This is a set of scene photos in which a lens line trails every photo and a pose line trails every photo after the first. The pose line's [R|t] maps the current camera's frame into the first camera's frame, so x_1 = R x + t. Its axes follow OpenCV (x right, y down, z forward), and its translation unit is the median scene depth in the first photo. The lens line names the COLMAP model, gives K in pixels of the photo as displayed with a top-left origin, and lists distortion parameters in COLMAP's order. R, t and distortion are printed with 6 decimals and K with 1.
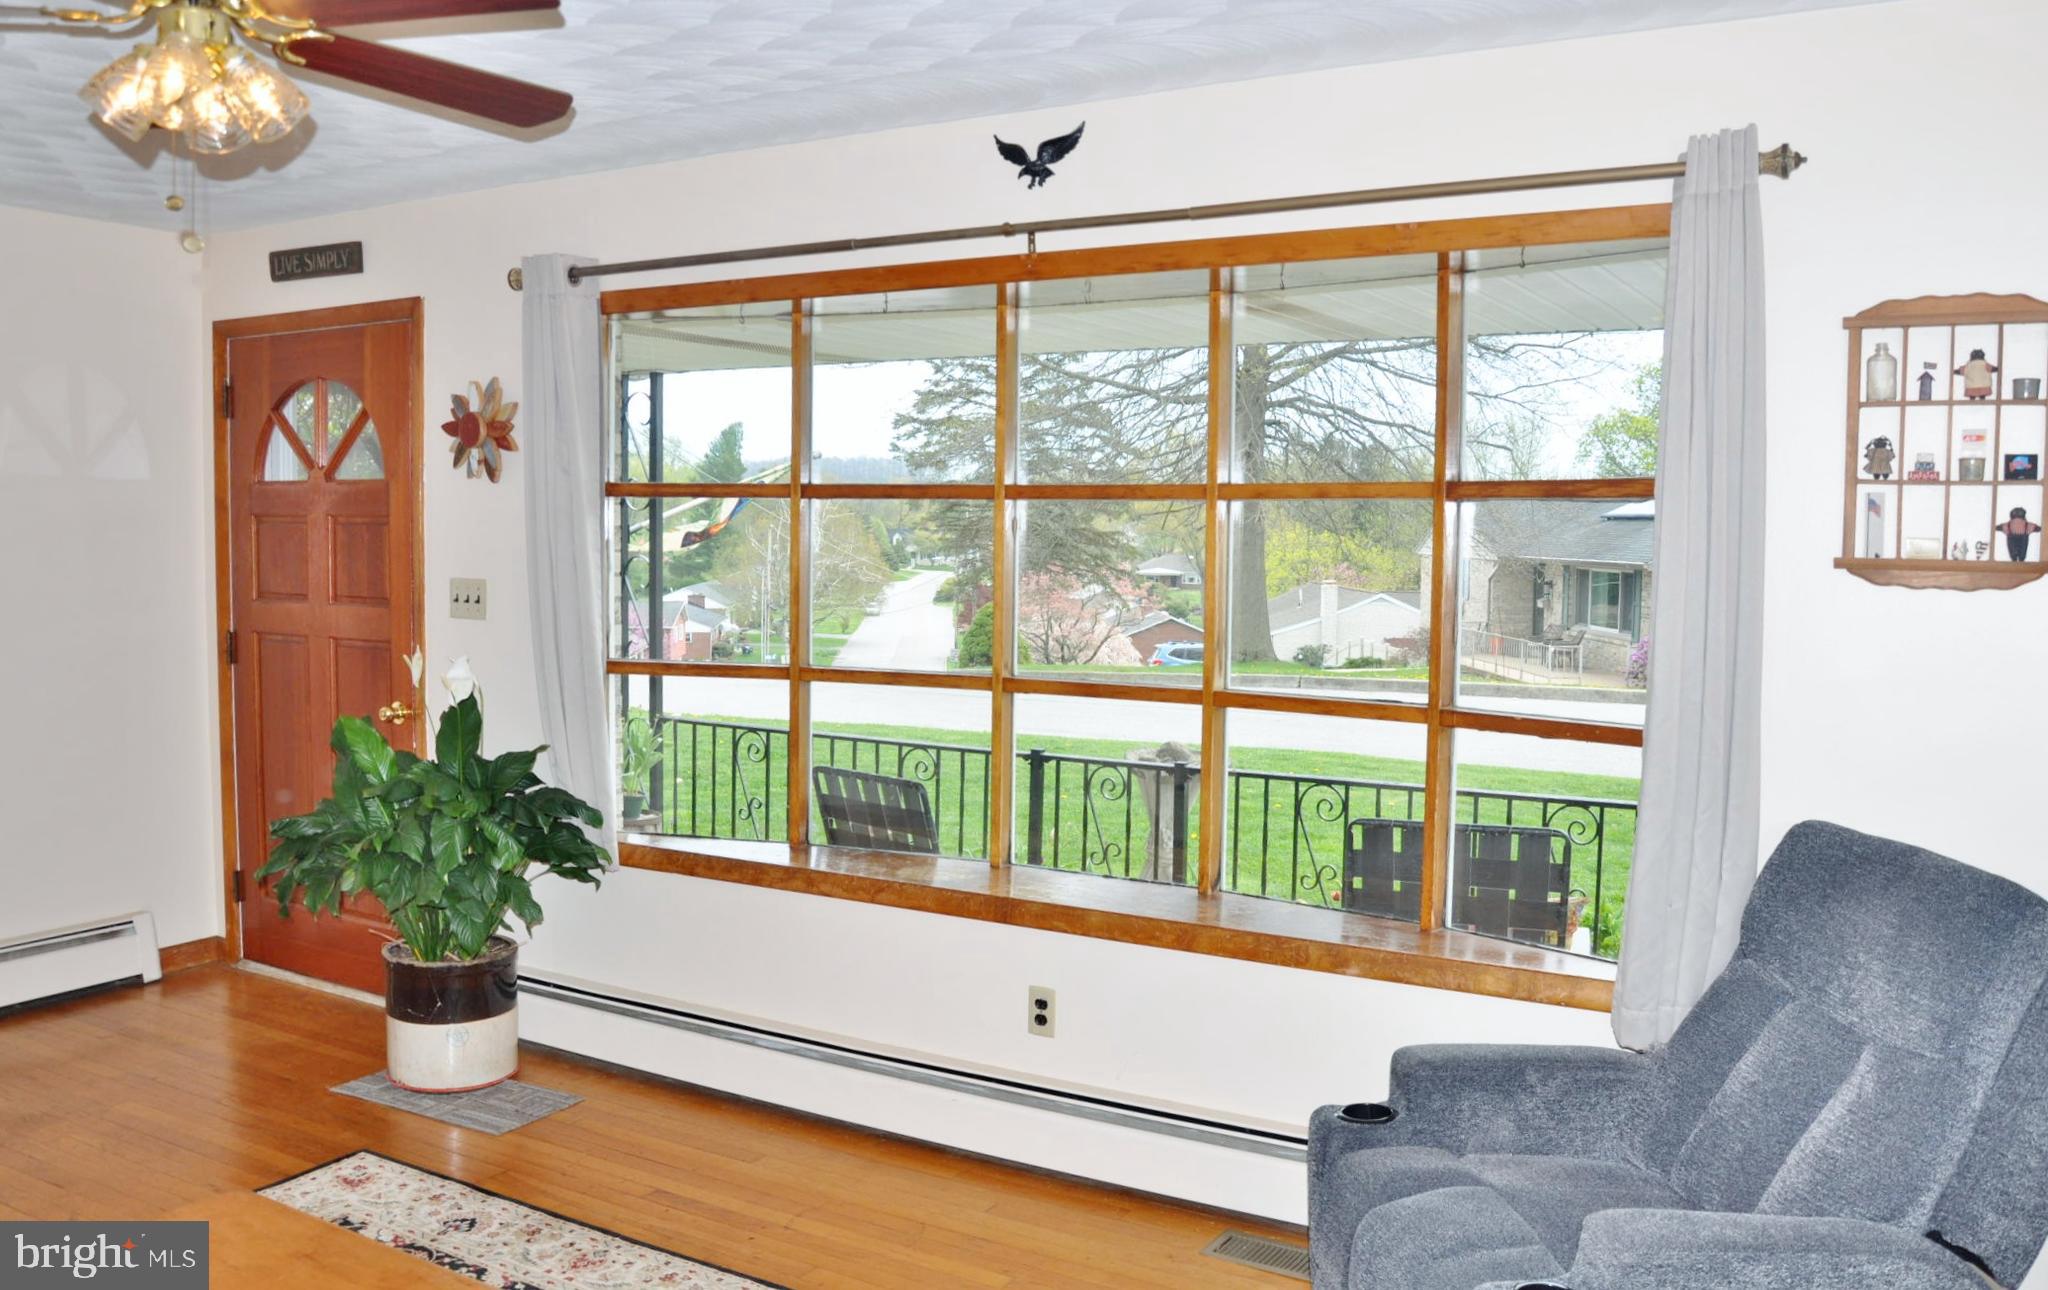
lens RADIAL K [[1634.2, 0, 1024.0], [0, 1634.2, 645.0], [0, 0, 1]] dist [-0.170235, 0.135520]
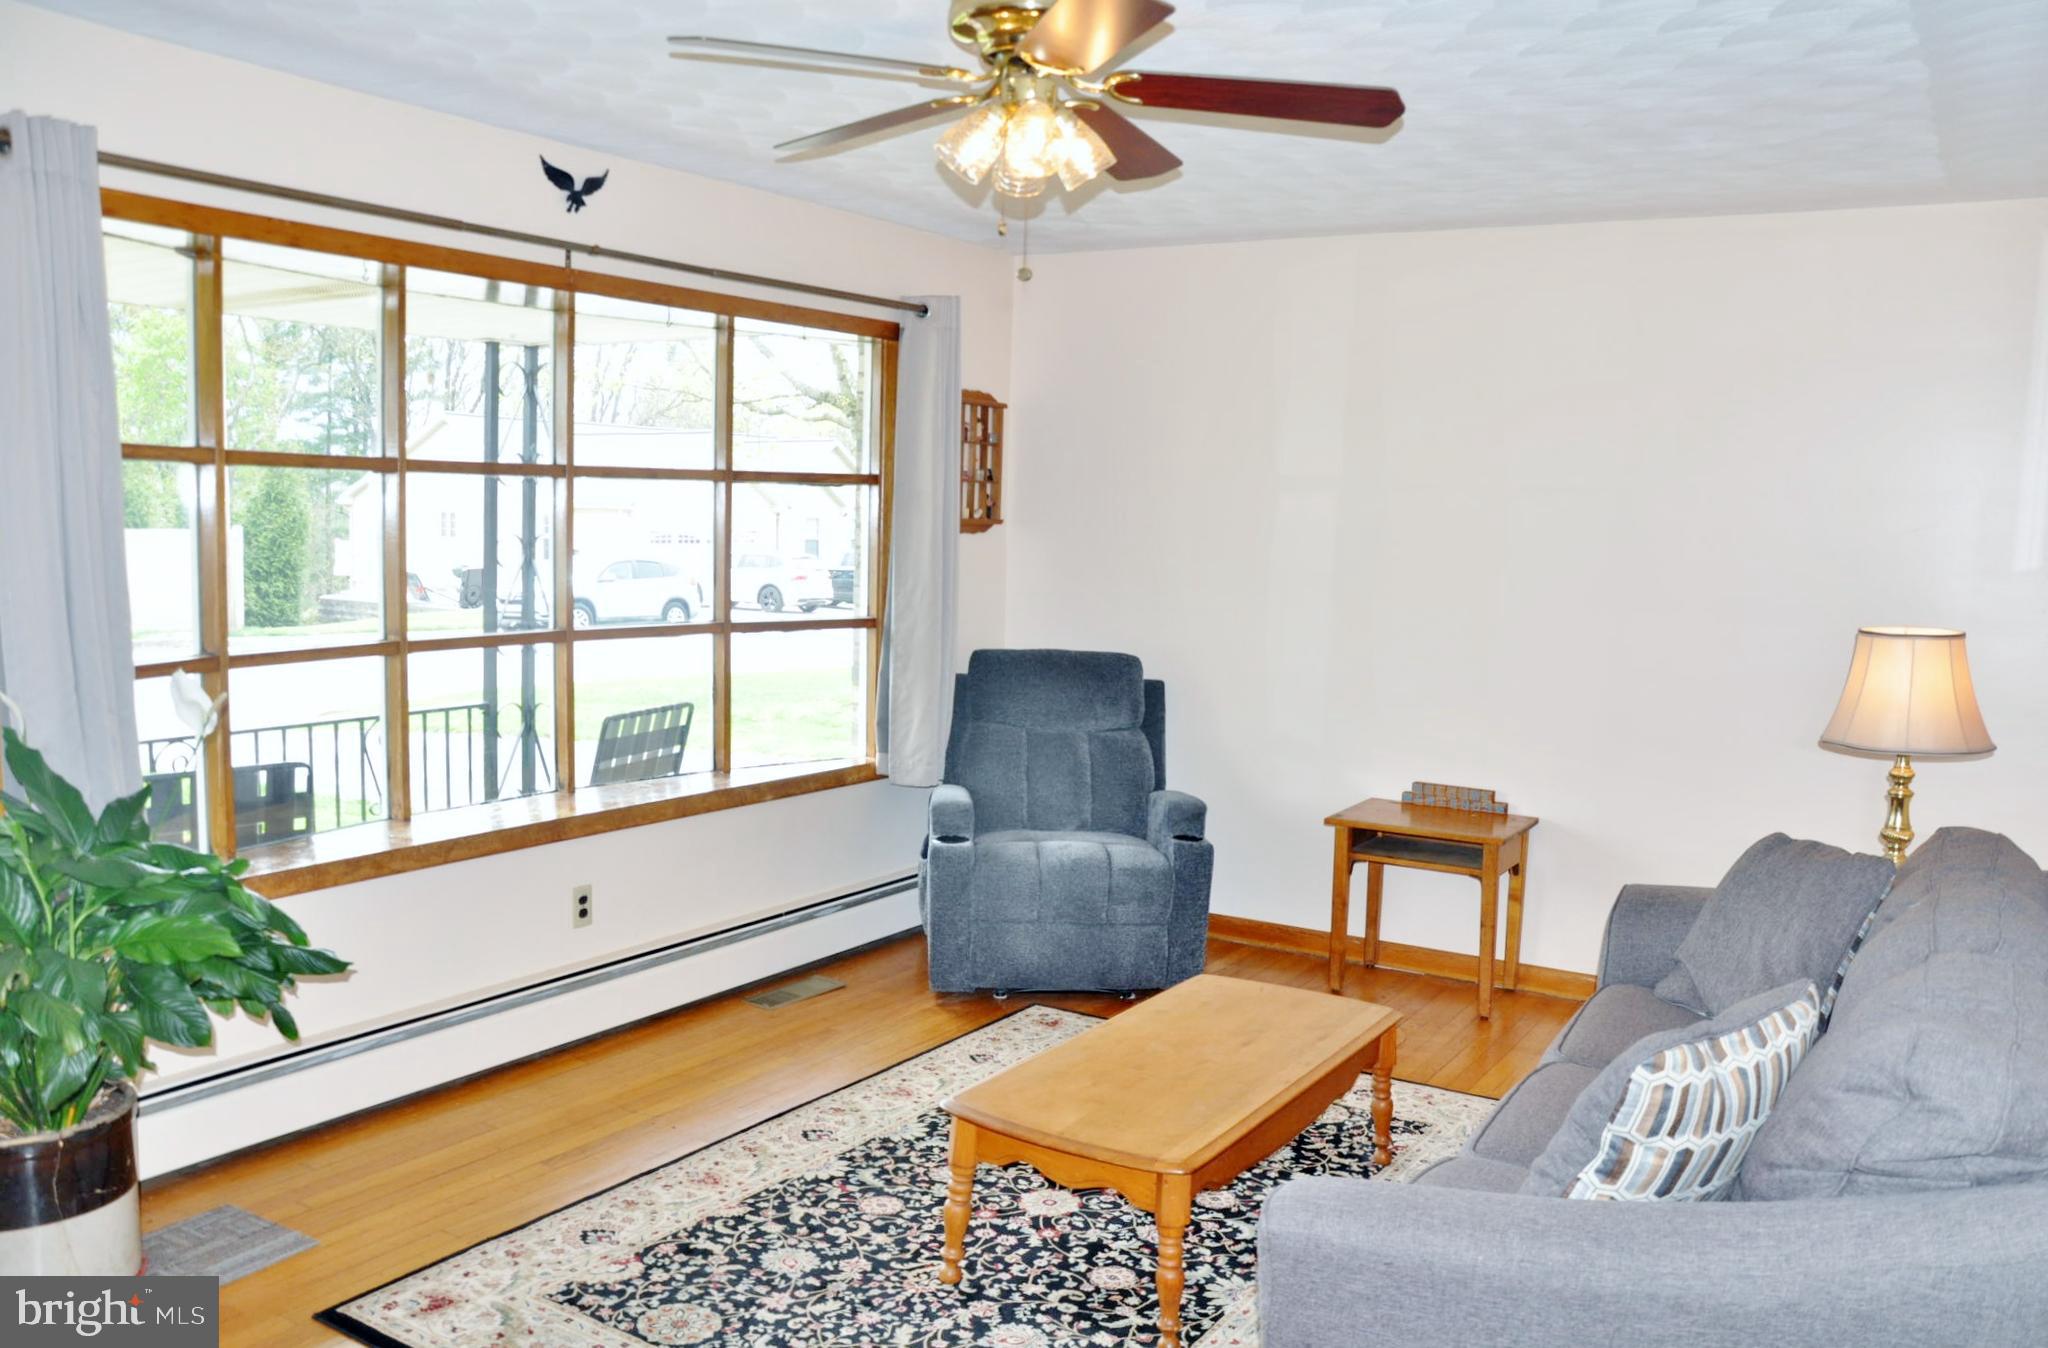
lens RADIAL K [[1591.1, 0, 1024.0], [0, 1591.1, 674.0], [0, 0, 1]] dist [-0.165885, 0.119355]
pose [[0.050788, -0.107003, 0.992961, -0.969690], [0.052603, 0.993150, 0.104333, -0.041735], [-0.997323, 0.046934, 0.056069, 0.529630]]
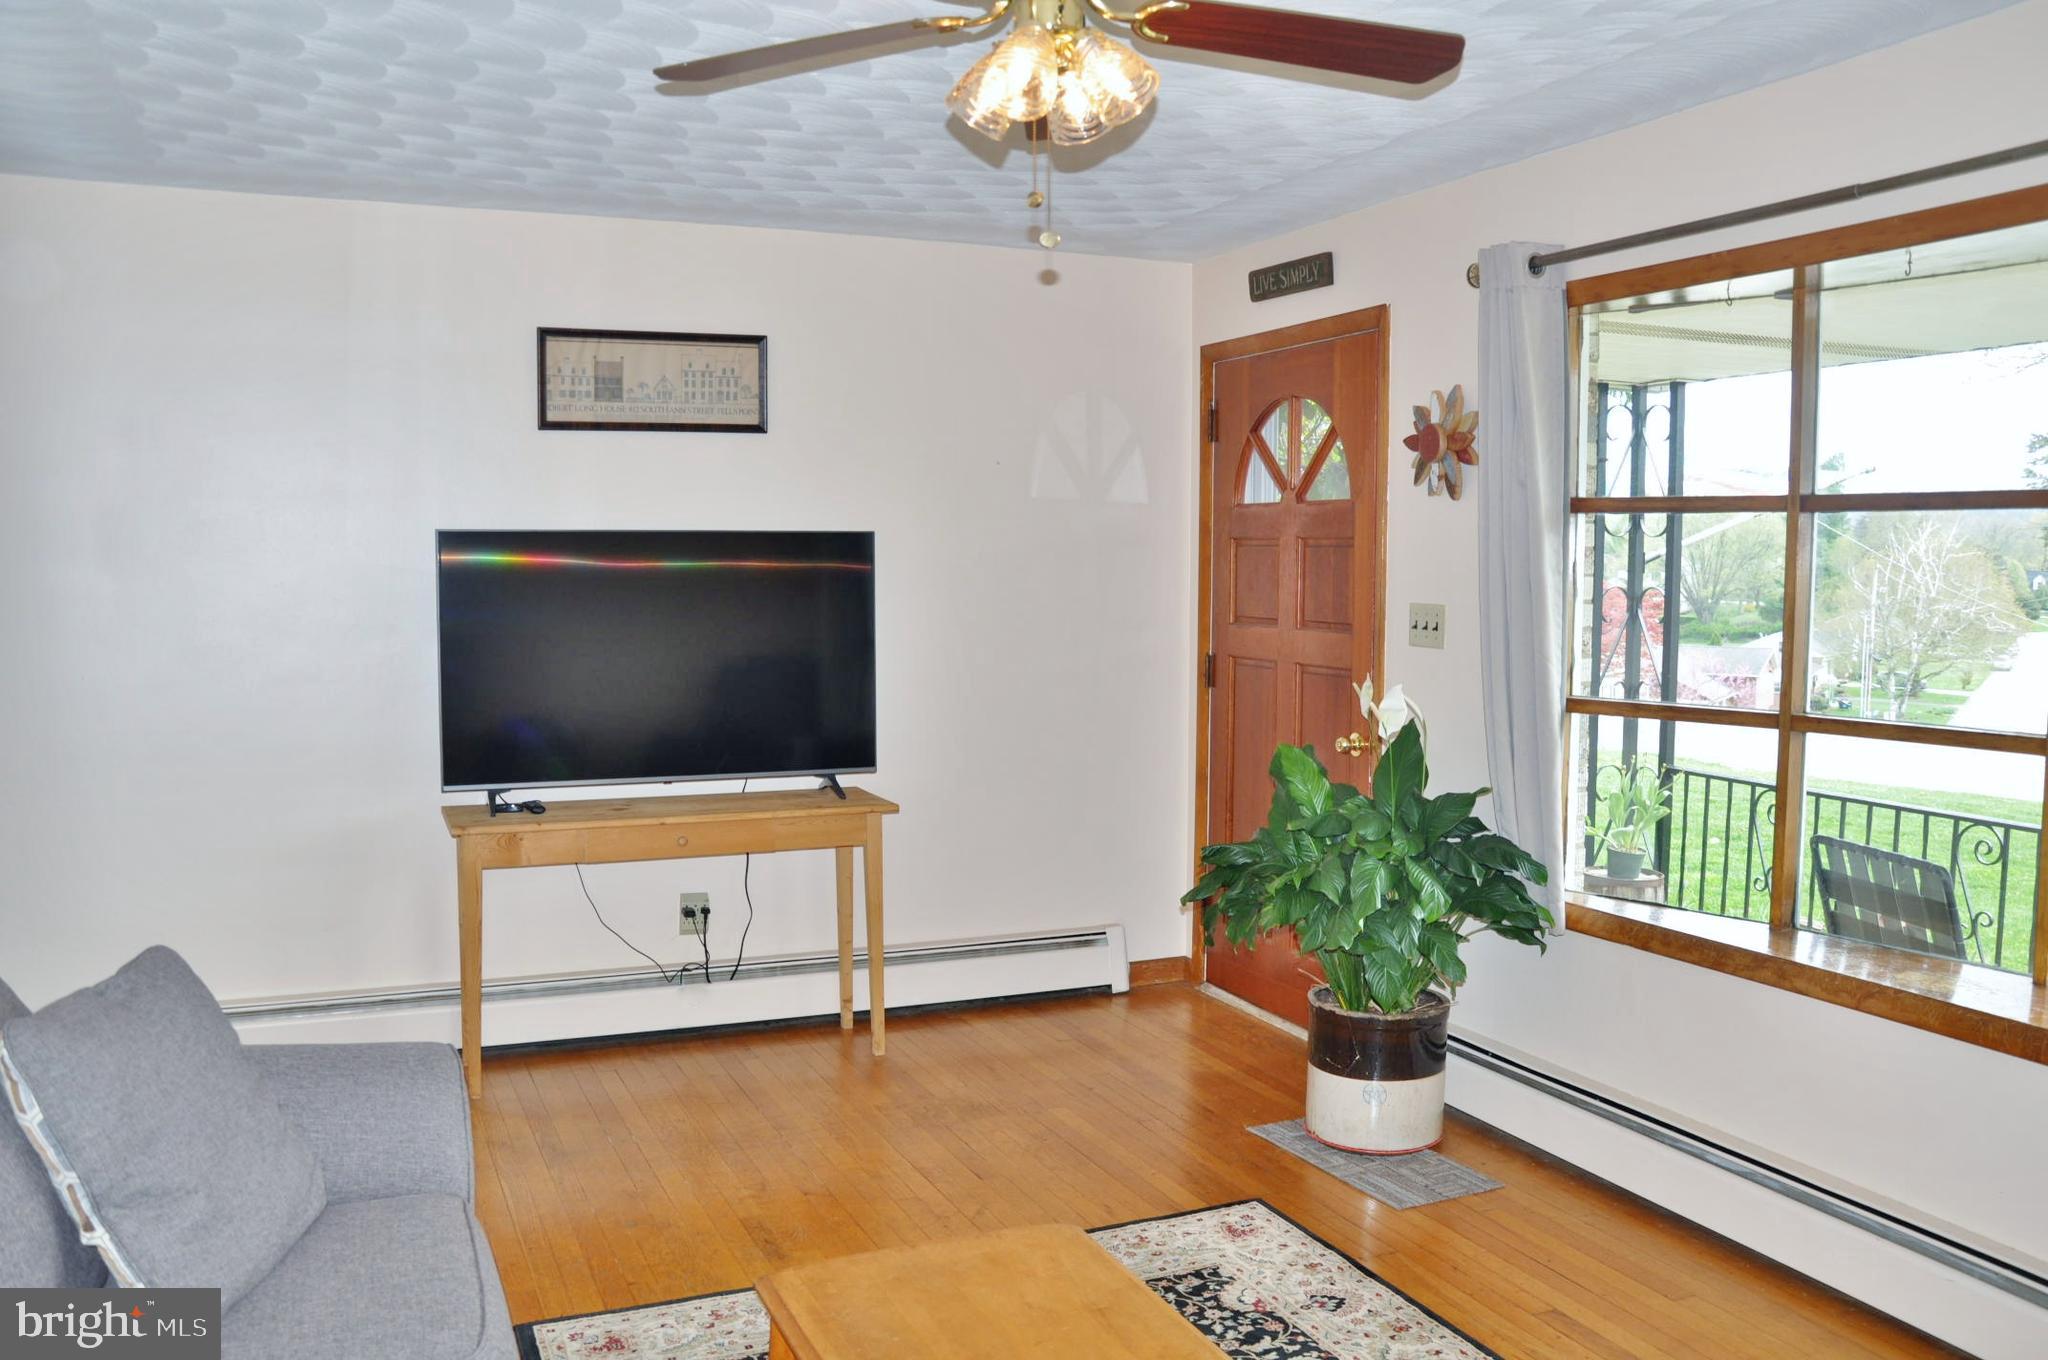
lens RADIAL K [[1675.8, 0, 1033.3], [0, 1675.8, 684.8], [0, 0, 1]] dist [-0.147802, 0.150184]
pose [[0.806645, 0.037183, -0.589865, 0.042345], [-0.038163, 0.999213, 0.010798, 0.004090], [0.589803, 0.013801, 0.807429, 0.097182]]
